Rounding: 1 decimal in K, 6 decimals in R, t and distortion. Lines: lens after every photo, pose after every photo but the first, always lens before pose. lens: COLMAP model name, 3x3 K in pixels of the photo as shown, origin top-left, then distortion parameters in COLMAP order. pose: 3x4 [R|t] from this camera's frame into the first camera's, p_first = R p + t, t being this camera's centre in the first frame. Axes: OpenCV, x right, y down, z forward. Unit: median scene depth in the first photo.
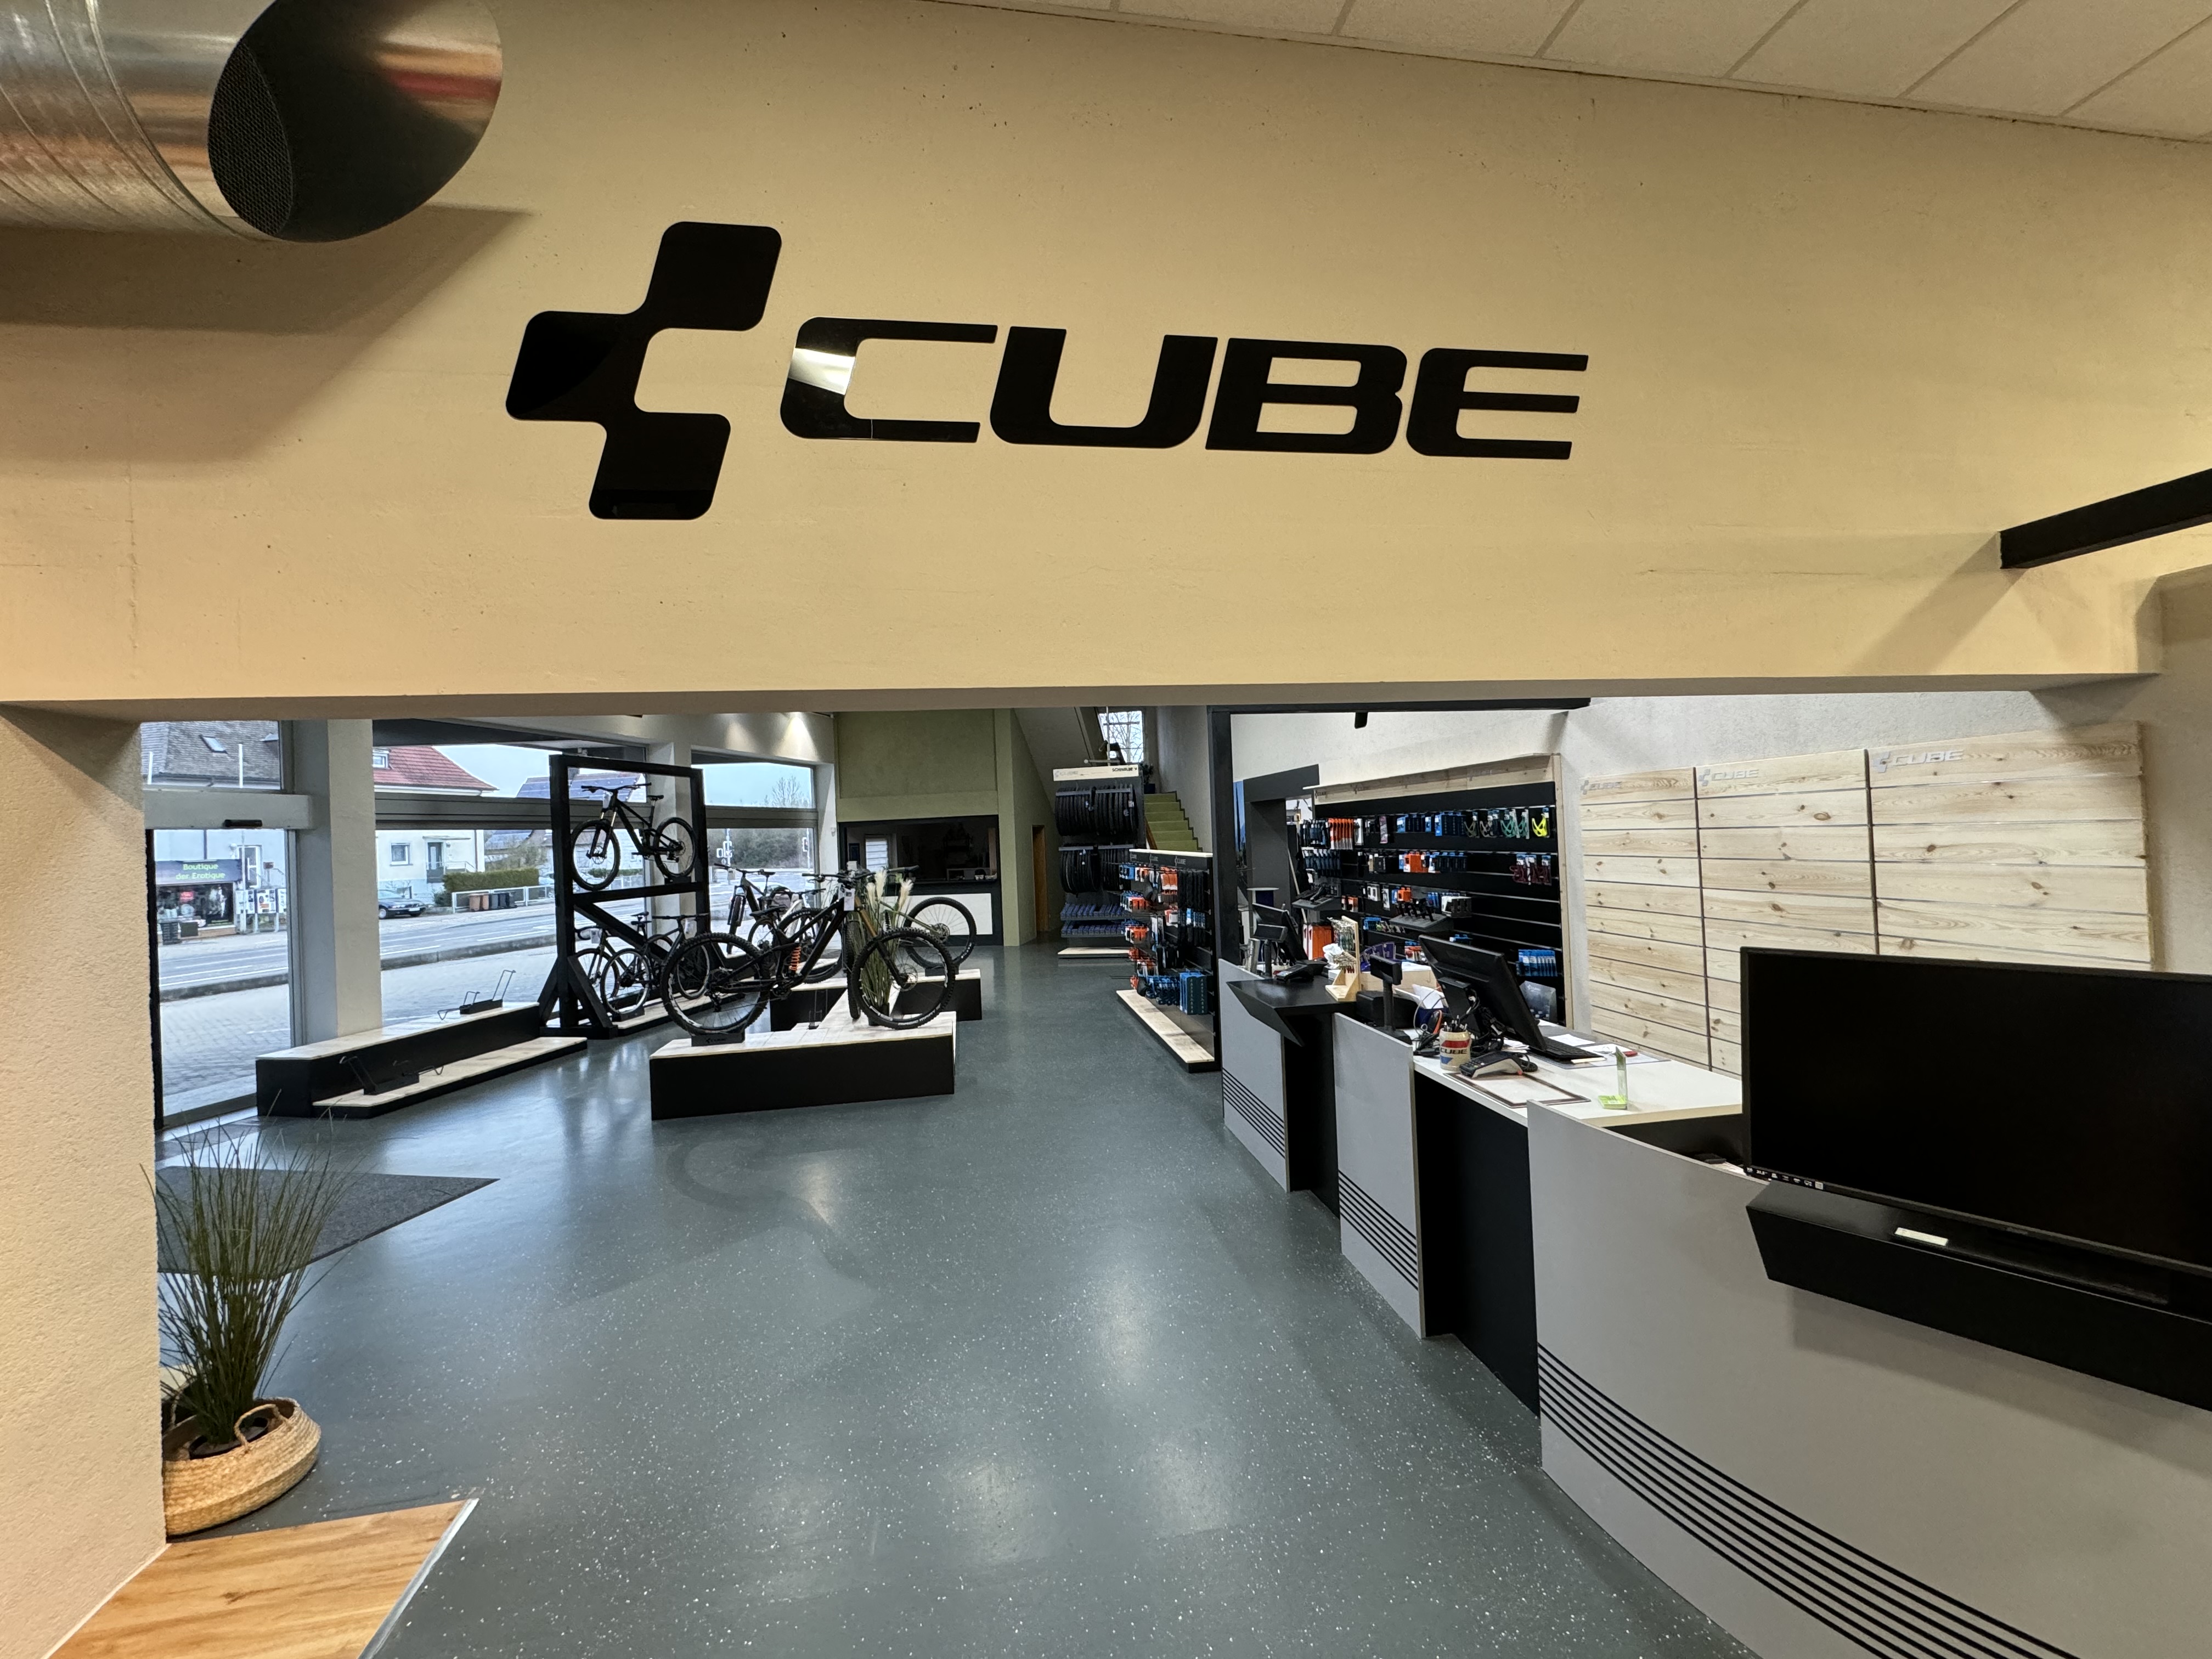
lens RADIAL K [[883.3, 0, 1092.6], [0, 883.3, 829.1], [0, 0, 1]] dist [-0.004336, 0.000312]
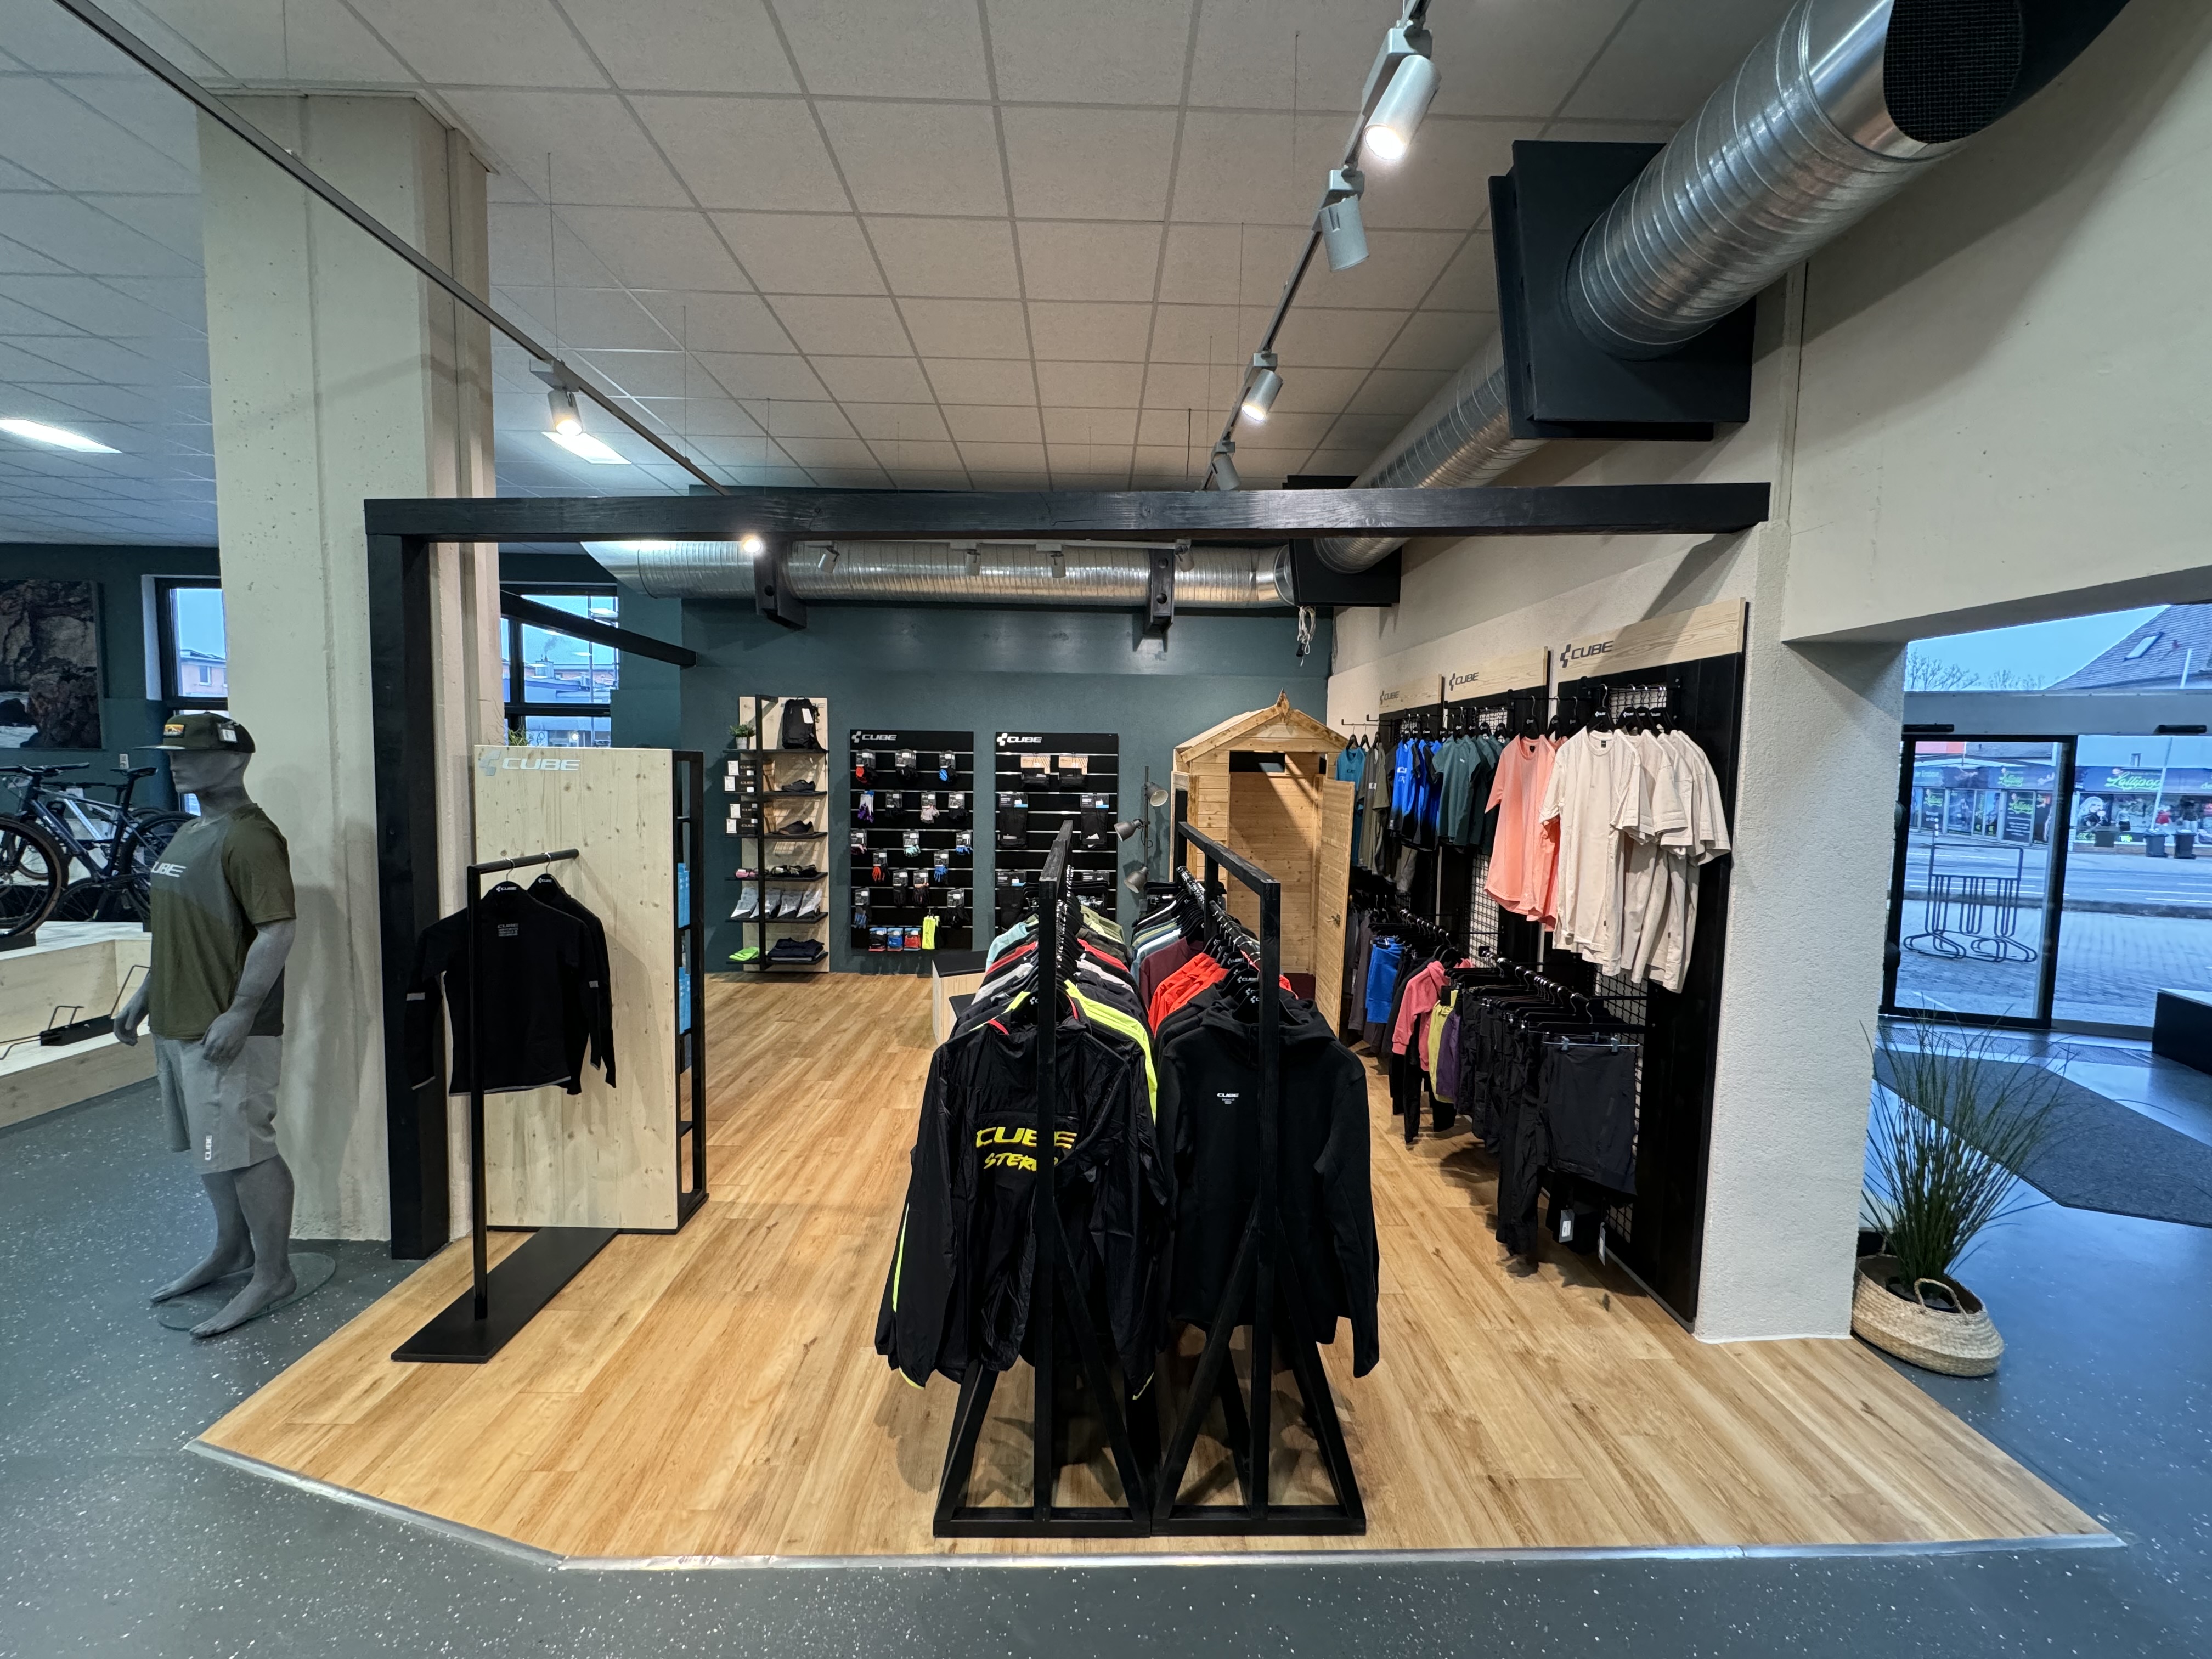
lens RADIAL K [[883.3, 0, 1104.1], [0, 883.3, 828.9], [0, 0, 1]] dist [-0.004336, 0.000312]
pose [[-0.156639, 0.109243, -0.981596, 0.201543], [-0.001475, 0.993837, 0.110841, -0.006718], [0.987655, 0.018810, -0.155512, 0.156321]]
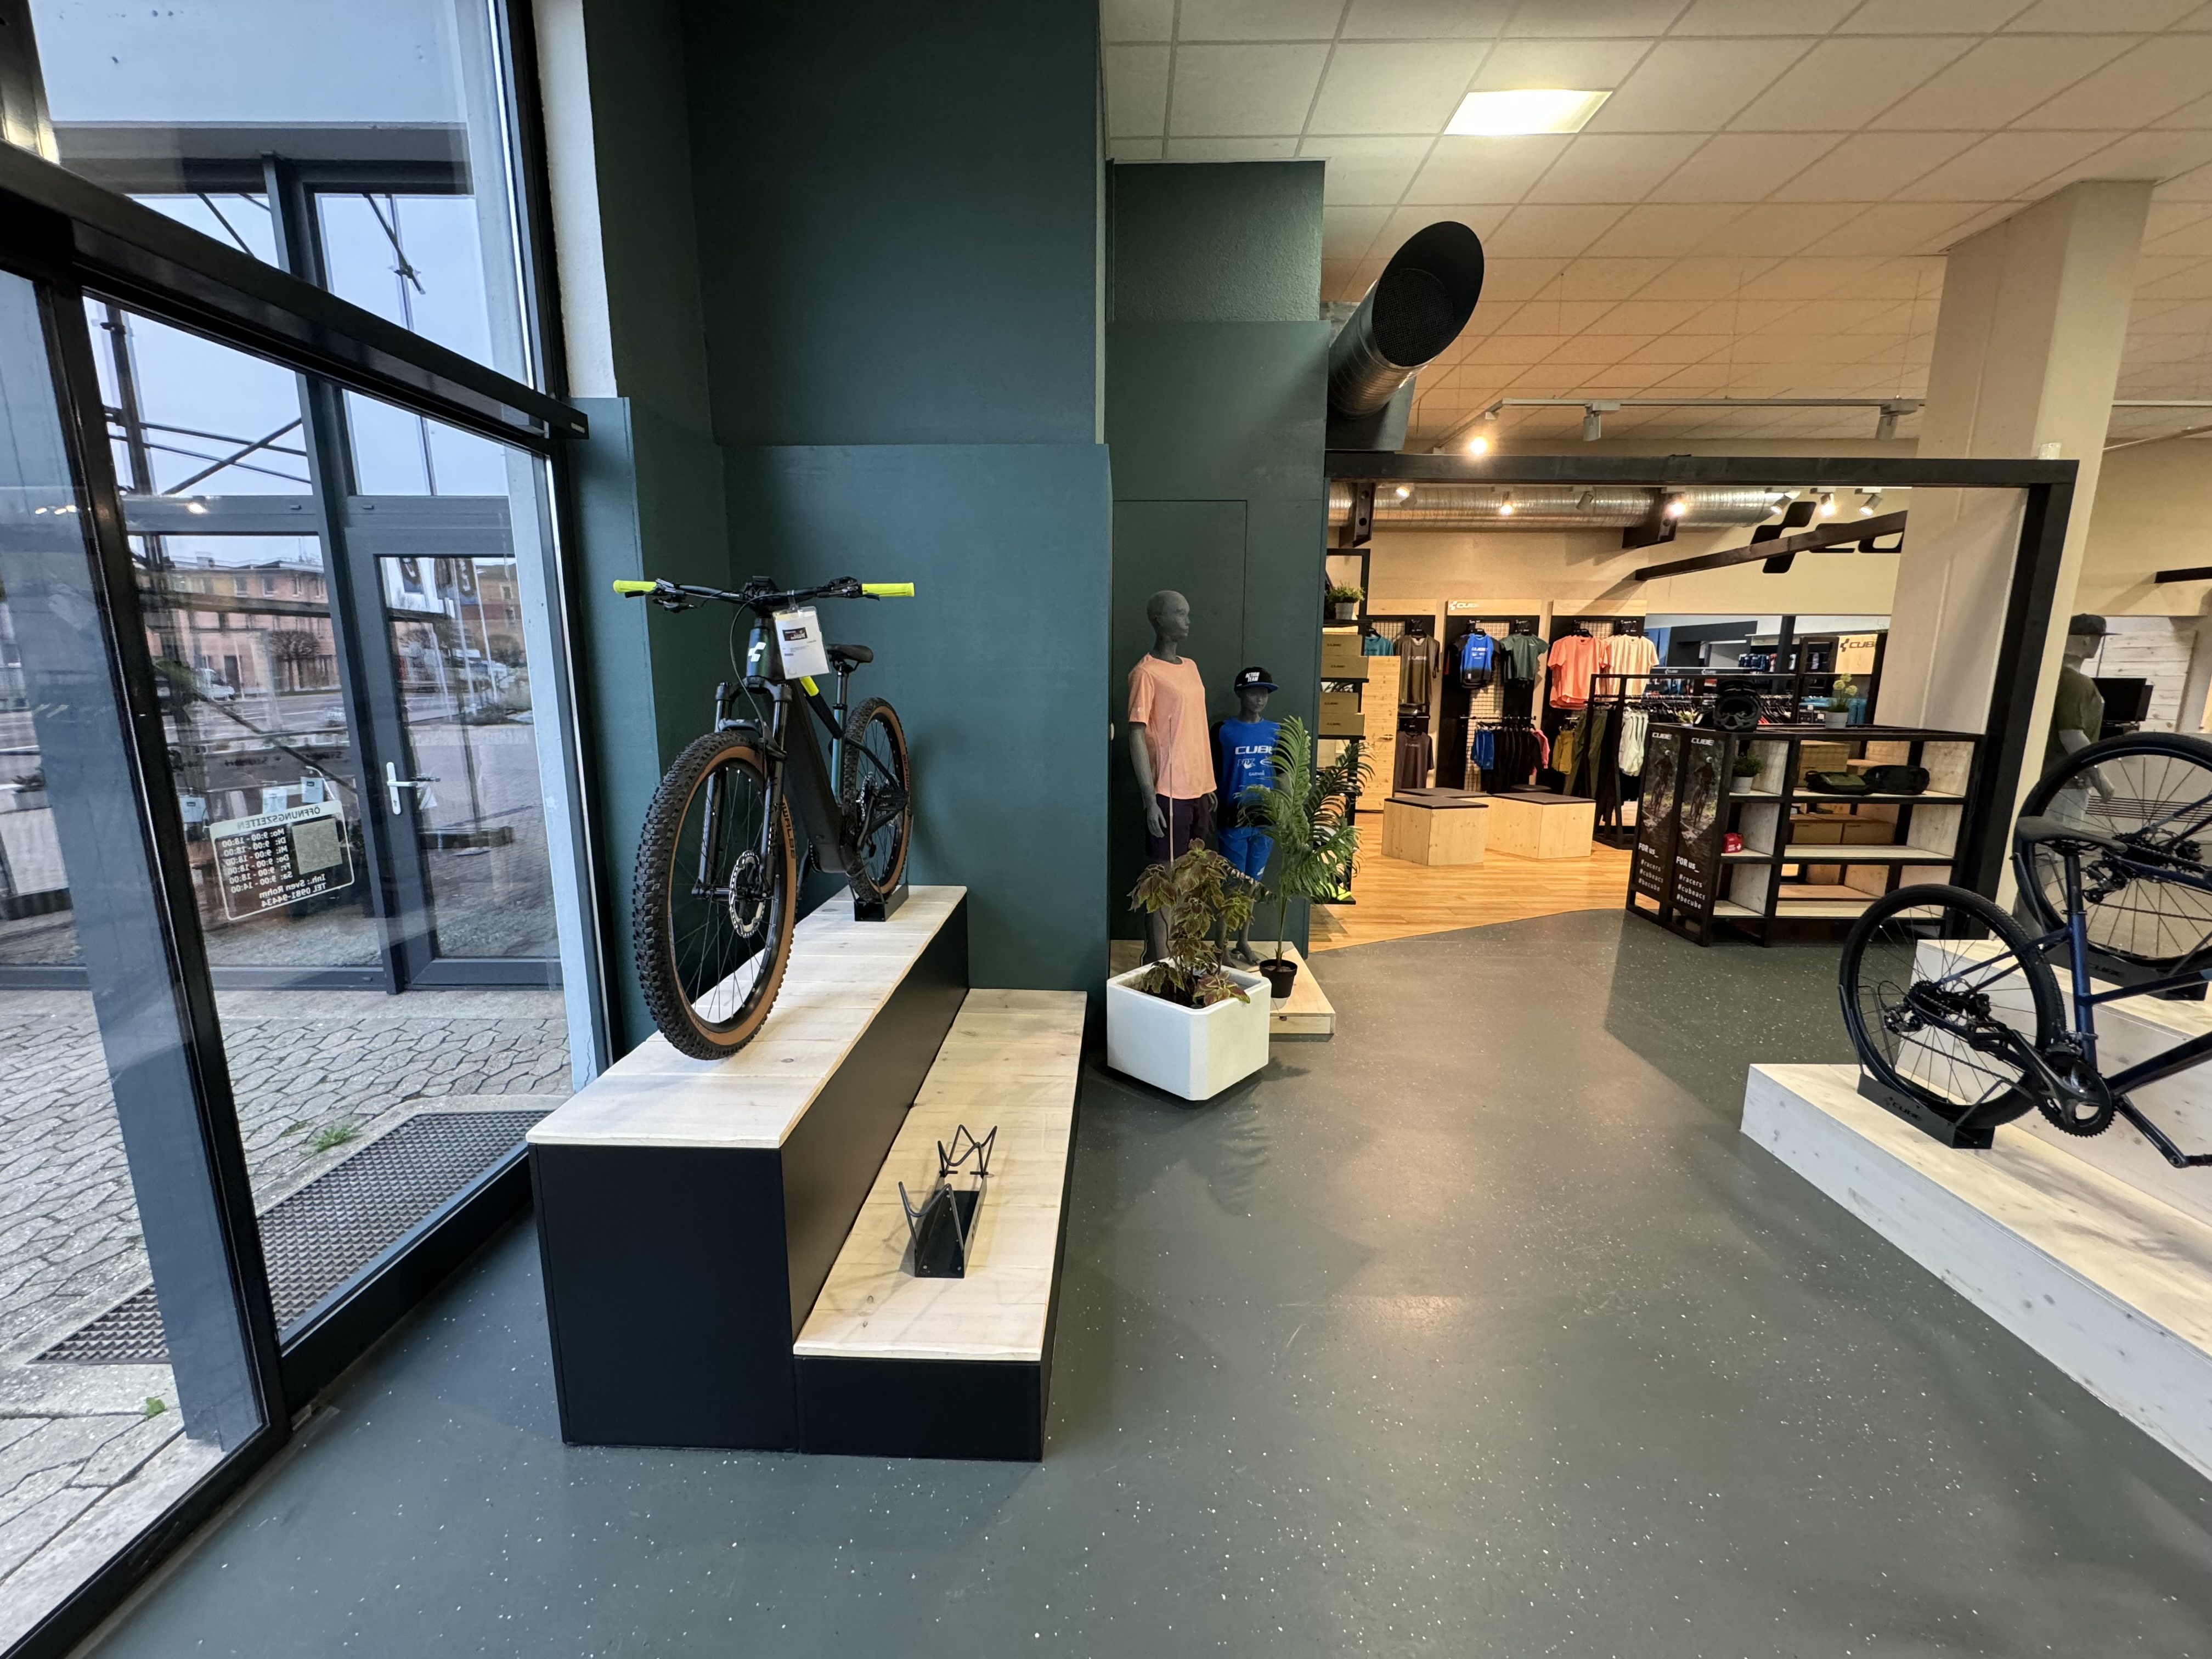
lens RADIAL K [[883.3, 0, 1104.0], [0, 883.3, 828.9], [0, 0, 1]] dist [-0.004336, 0.000312]
pose [[0.979784, 0.084117, -0.181517, -2.754876], [-0.046272, 0.977992, 0.203449, 0.158259], [0.194636, -0.190937, 0.962112, -3.975468]]
